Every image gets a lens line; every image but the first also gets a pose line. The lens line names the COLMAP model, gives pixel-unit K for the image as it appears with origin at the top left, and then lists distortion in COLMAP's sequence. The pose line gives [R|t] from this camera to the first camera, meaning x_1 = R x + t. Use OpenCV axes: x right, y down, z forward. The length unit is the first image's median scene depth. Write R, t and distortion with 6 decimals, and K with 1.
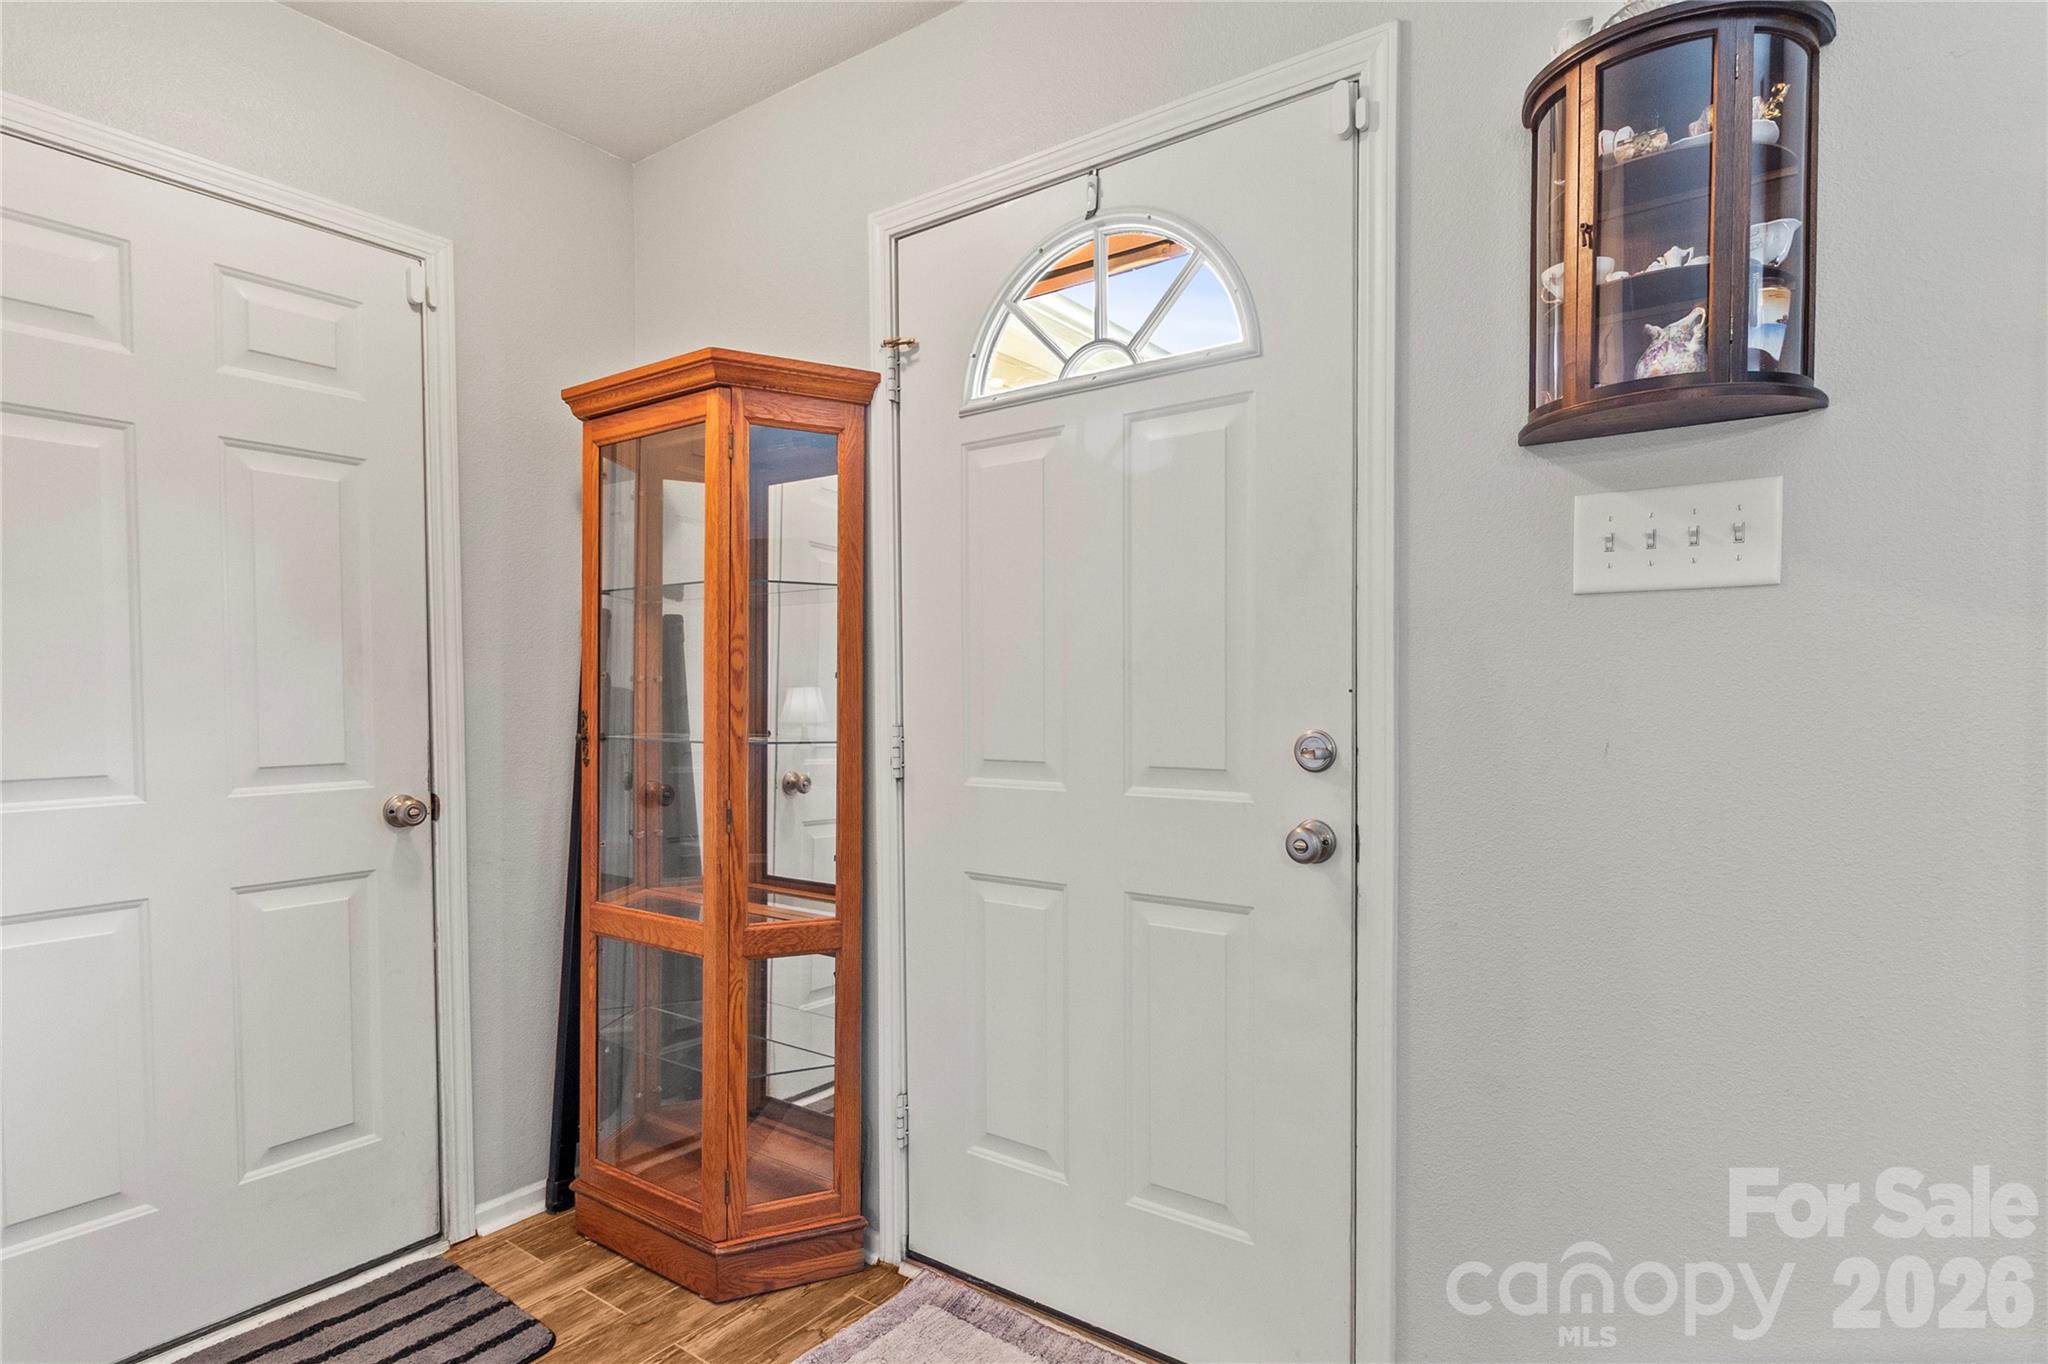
lens RADIAL K [[1067.9, 0, 1034.3], [0, 1067.9, 693.5], [0, 0, 1]] dist [0.001389, 0.000394]
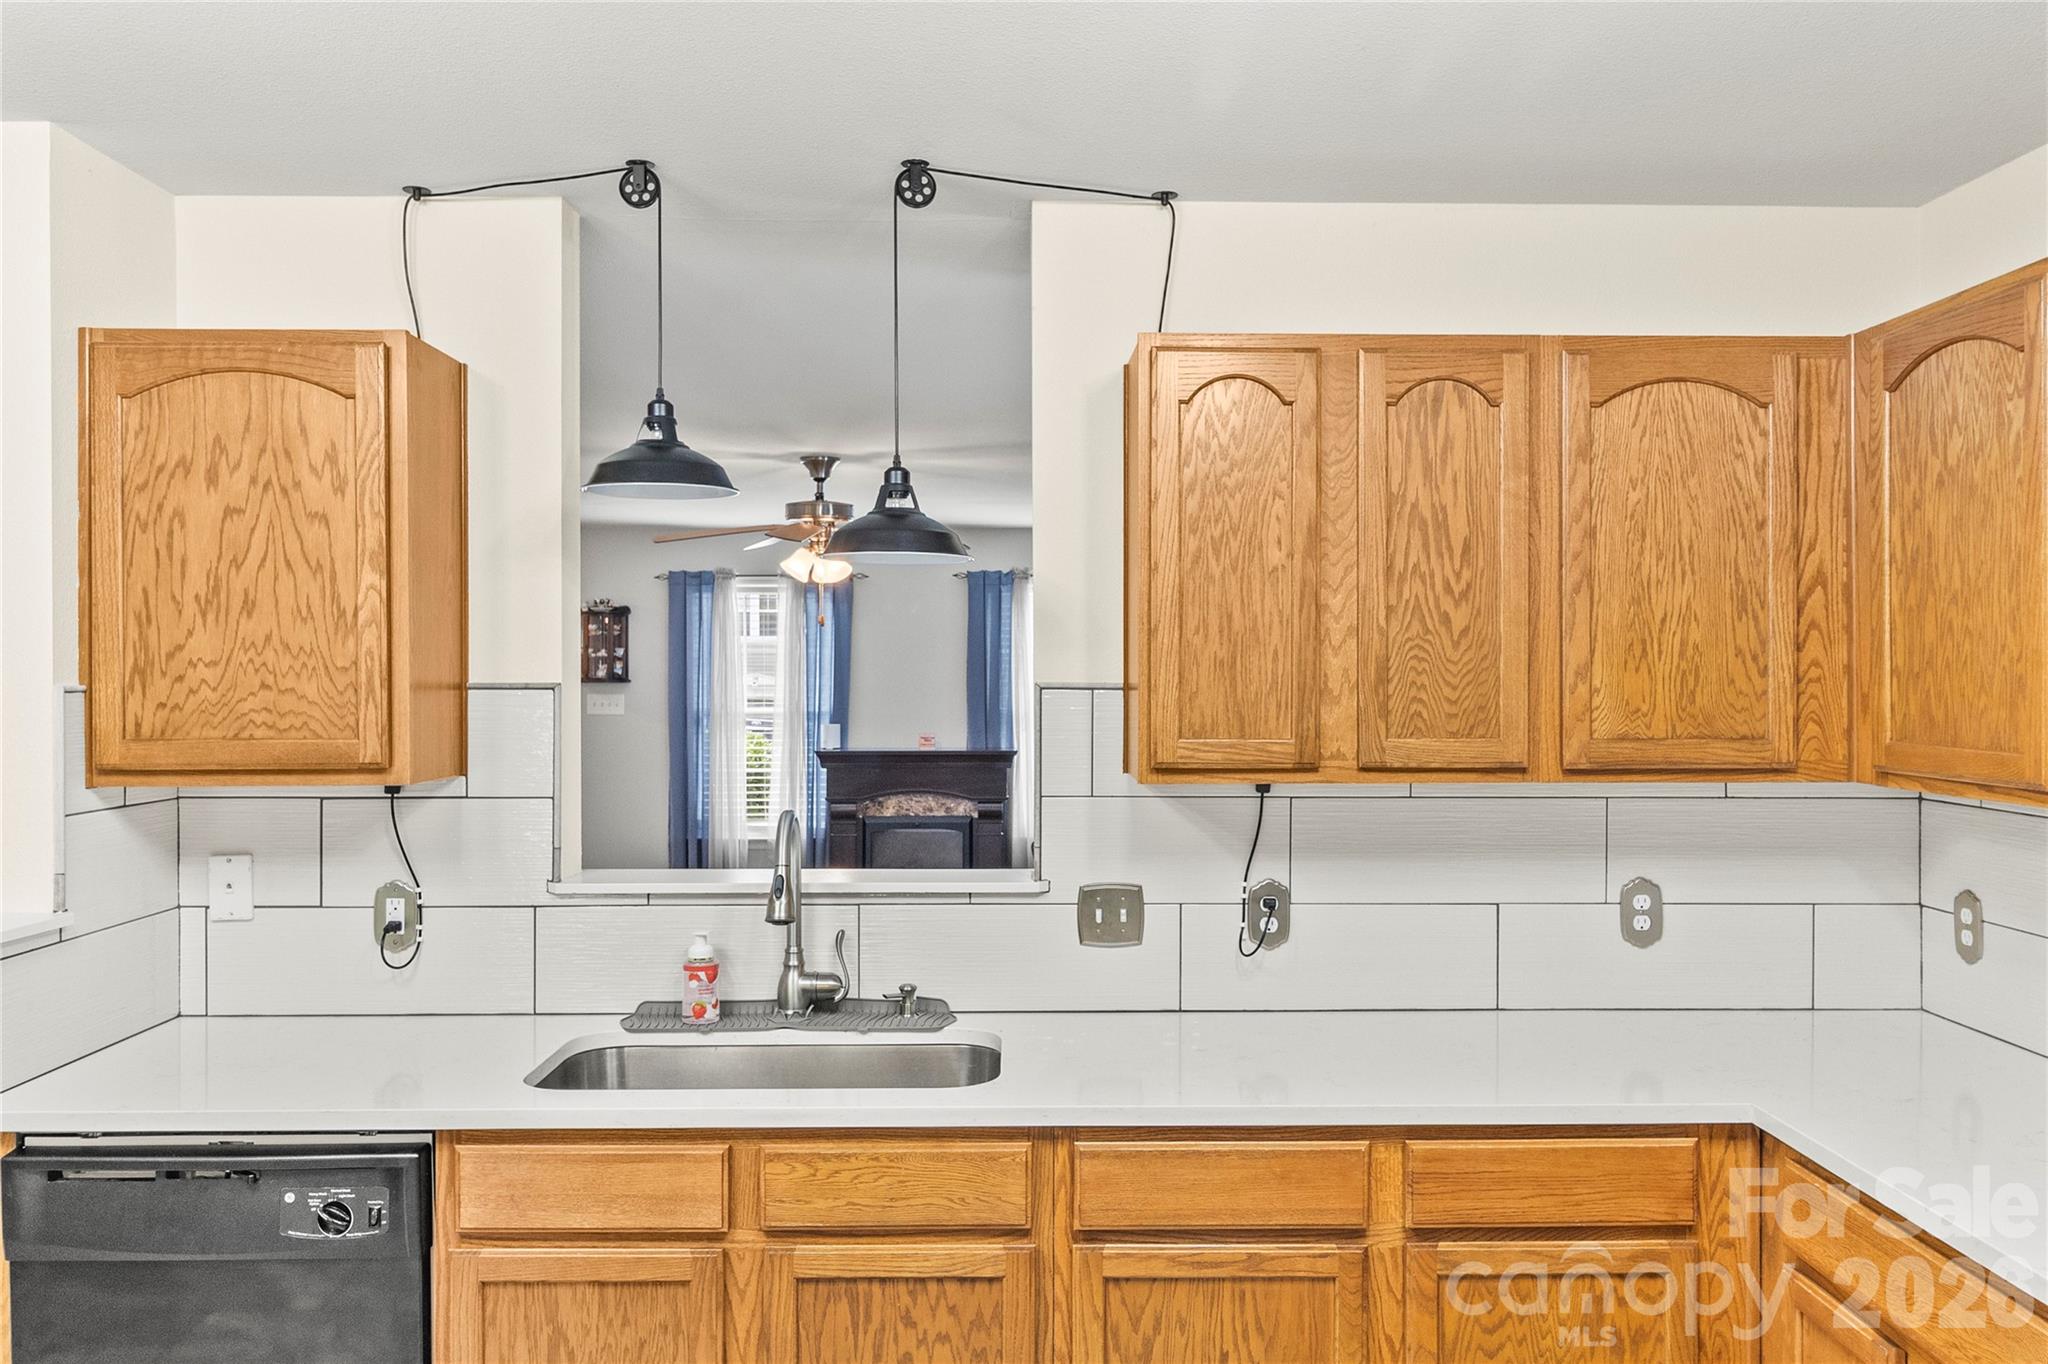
lens RADIAL K [[1573.1, 0, 1063.8], [0, 1573.1, 677.9], [0, 0, 1]] dist [0.006391, -0.006065]
pose [[0.793223, -0.010175, 0.608846, -2.375469], [0.012624, 0.999920, 0.000265, -0.264115], [-0.608800, 0.007476, 0.793289, -6.675449]]
